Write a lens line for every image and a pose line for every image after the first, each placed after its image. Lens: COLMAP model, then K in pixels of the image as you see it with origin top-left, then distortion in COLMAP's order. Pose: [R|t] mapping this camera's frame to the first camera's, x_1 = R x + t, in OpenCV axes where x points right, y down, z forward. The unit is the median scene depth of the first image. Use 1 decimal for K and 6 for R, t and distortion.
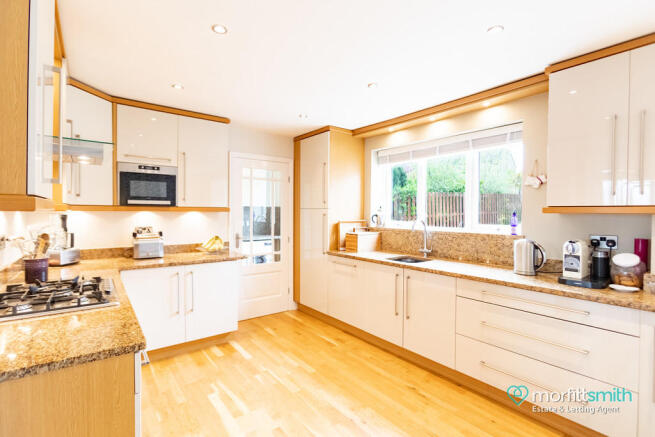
lens RADIAL K [[313.0, 0, 324.9], [0, 313.0, 216.0], [0, 0, 1]] dist [-0.007520, 0.006128]
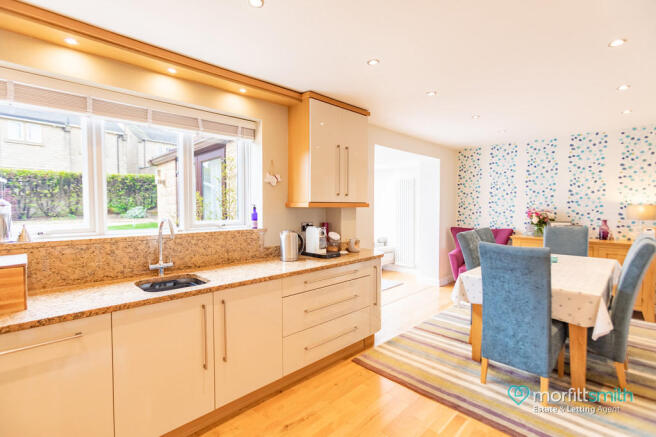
lens RADIAL K [[313.5, 0, 330.4], [0, 313.5, 214.7], [0, 0, 1]] dist [-0.007520, 0.006128]
pose [[-0.135749, -0.032982, 0.990194, -0.406310], [0.013427, 0.999293, 0.035126, -0.016765], [-0.990652, 0.018063, -0.135210, 0.779565]]
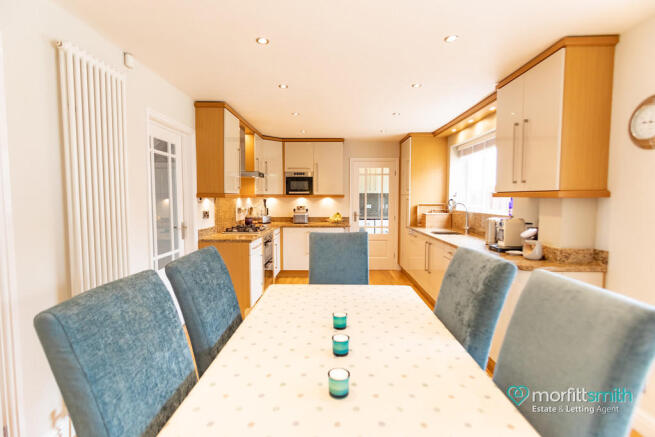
lens RADIAL K [[313.0, 0, 325.0], [0, 313.0, 216.2], [0, 0, 1]] dist [-0.007520, 0.006128]
pose [[0.781609, 0.031535, -0.622971, 0.700907], [-0.003500, 0.998927, 0.046174, 0.008999], [0.623758, -0.033910, 0.780881, -0.347175]]
